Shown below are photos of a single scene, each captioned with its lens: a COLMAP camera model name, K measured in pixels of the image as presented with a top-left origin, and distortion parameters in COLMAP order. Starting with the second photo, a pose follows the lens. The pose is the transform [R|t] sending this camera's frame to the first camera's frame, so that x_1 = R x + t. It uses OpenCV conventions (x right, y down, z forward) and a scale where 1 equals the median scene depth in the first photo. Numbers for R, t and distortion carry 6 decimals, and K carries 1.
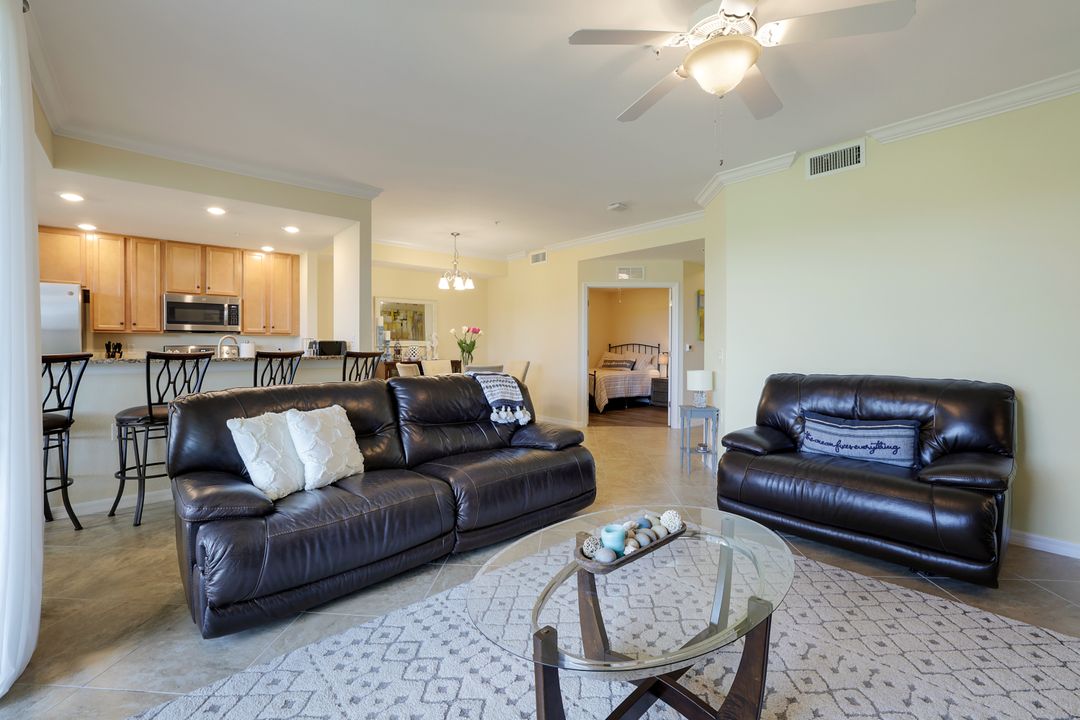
lens RADIAL K [[468.1, 0, 539.6], [0, 468.1, 350.8], [0, 0, 1]] dist [-0.051813, 0.020537]
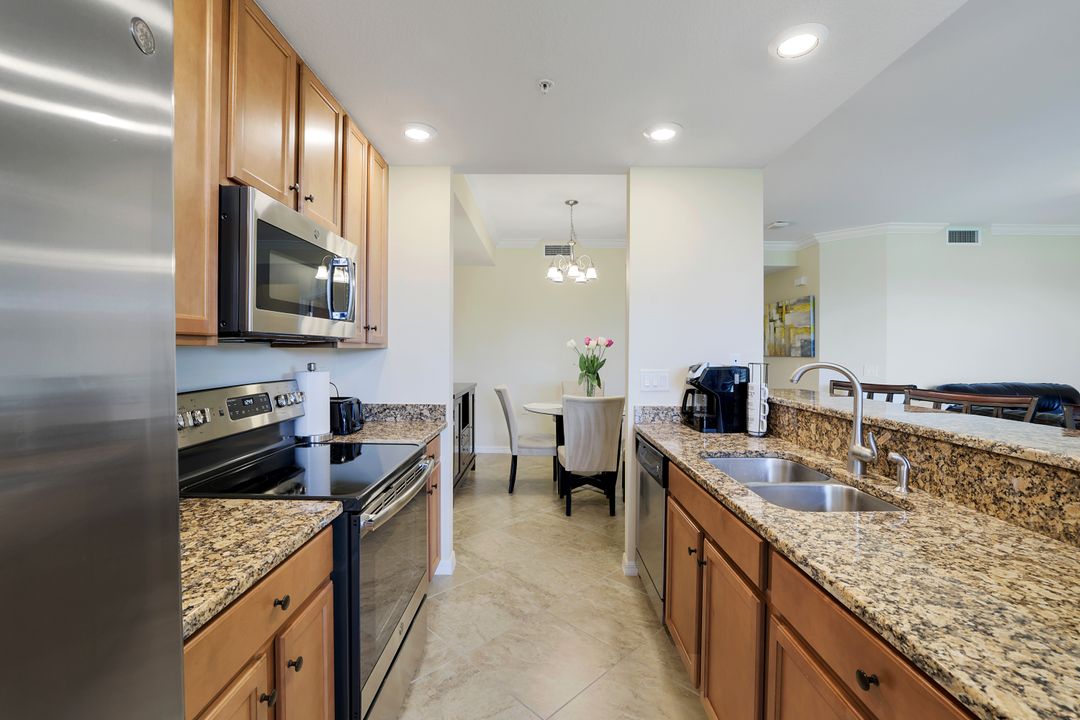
lens RADIAL K [[468.1, 0, 539.6], [0, 468.1, 350.8], [0, 0, 1]] dist [-0.051813, 0.020537]
pose [[0.659513, 0.000423, 0.751693, -0.853058], [0.003980, 0.999984, -0.004055, -0.032179], [-0.751683, 0.005666, 0.659500, 0.677732]]
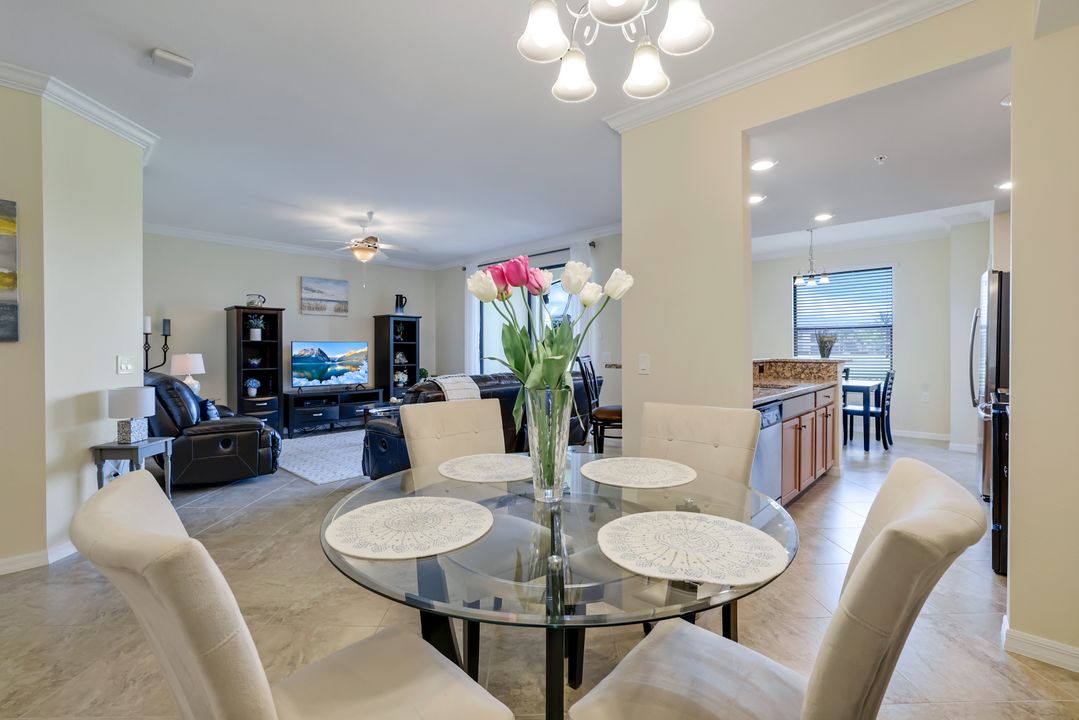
lens RADIAL K [[468.4, 0, 536.2], [0, 468.4, 352.0], [0, 0, 1]] dist [-0.034798, 0.008618]
pose [[-0.996725, 0.001509, -0.080857, -0.154149], [0.000300, 0.999888, 0.014952, -0.015408], [0.080870, 0.014879, -0.996614, 1.398929]]
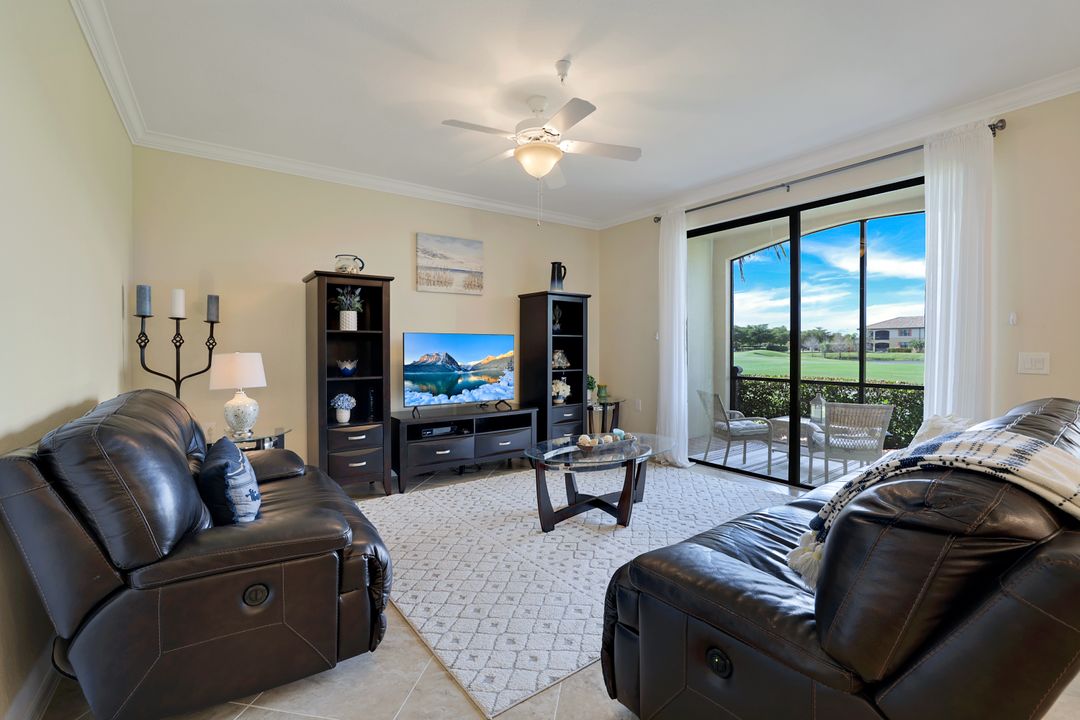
lens RADIAL K [[468.1, 0, 539.6], [0, 468.1, 350.8], [0, 0, 1]] dist [-0.051813, 0.020537]
pose [[-0.994727, -0.001905, 0.102544, 0.082285], [-0.000071, 0.999840, 0.017881, -0.009641], [-0.102561, 0.017779, -0.994568, 0.878714]]
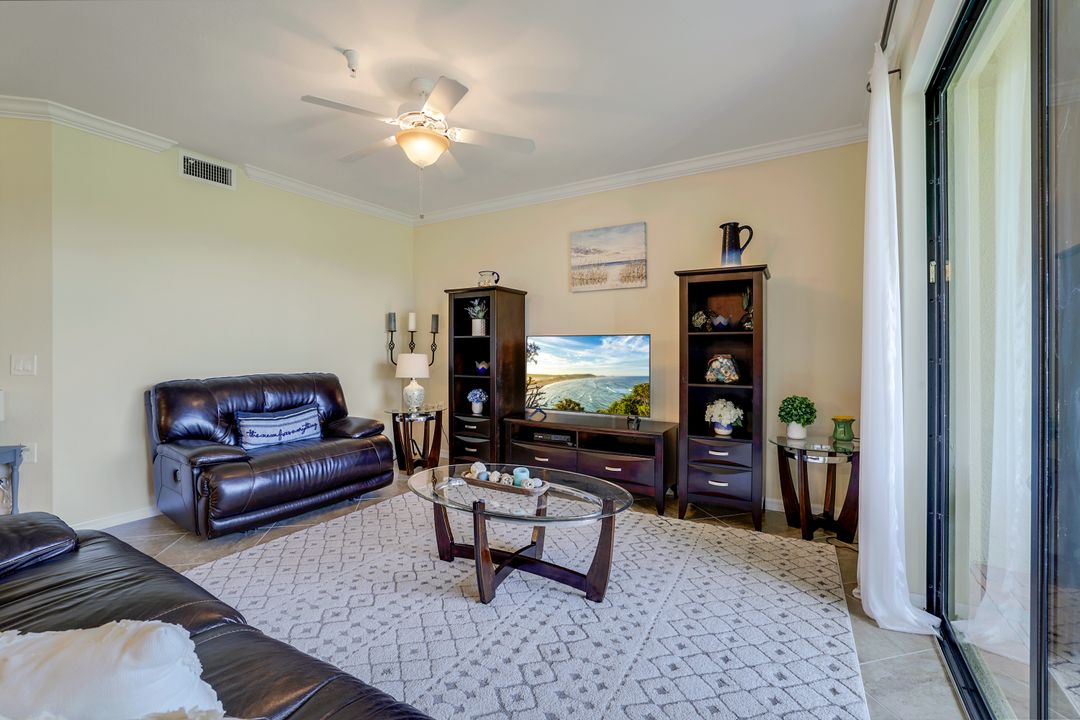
lens RADIAL K [[460.4, 0, 540.3], [0, 460.4, 352.0], [0, 0, 1]] dist [-0.046091, 0.015243]
pose [[-0.299885, -0.008547, 0.953937, -0.354136], [0.008543, 0.999896, 0.011644, -0.007614], [-0.953937, 0.011642, -0.299781, 0.377687]]
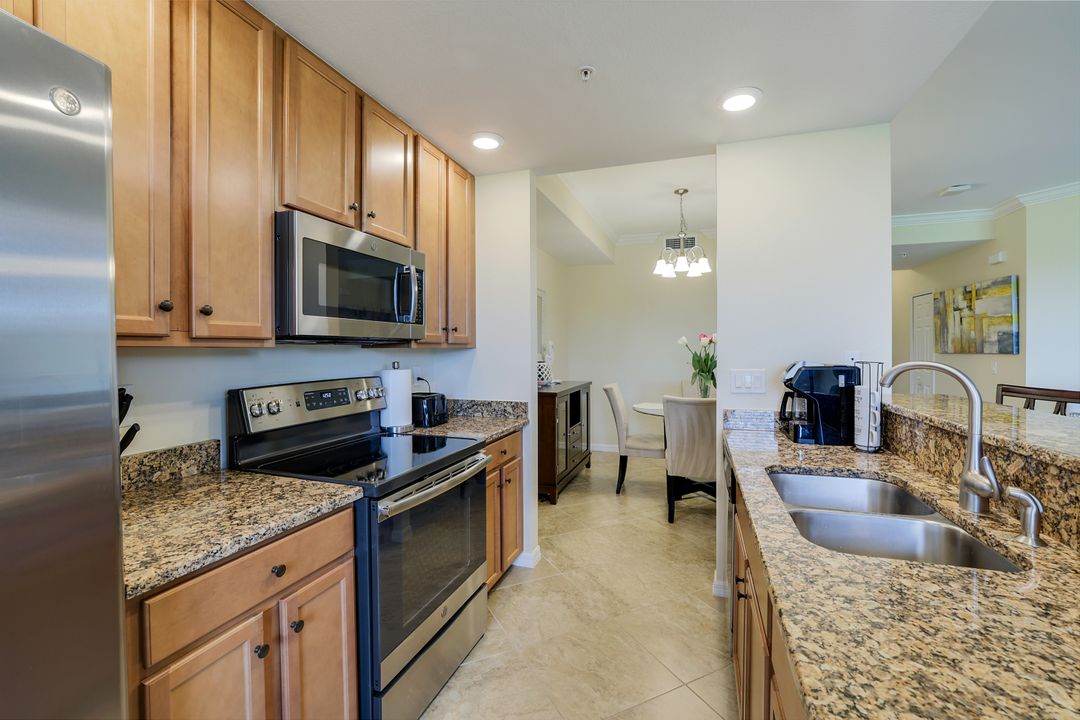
lens RADIAL K [[460.4, 0, 540.3], [0, 460.4, 352.0], [0, 0, 1]] dist [-0.046091, 0.015243]
pose [[0.867069, -0.008893, 0.498109, -0.783379], [0.010791, 0.999941, -0.000932, -0.031599], [-0.498071, 0.006183, 0.867114, 0.636846]]
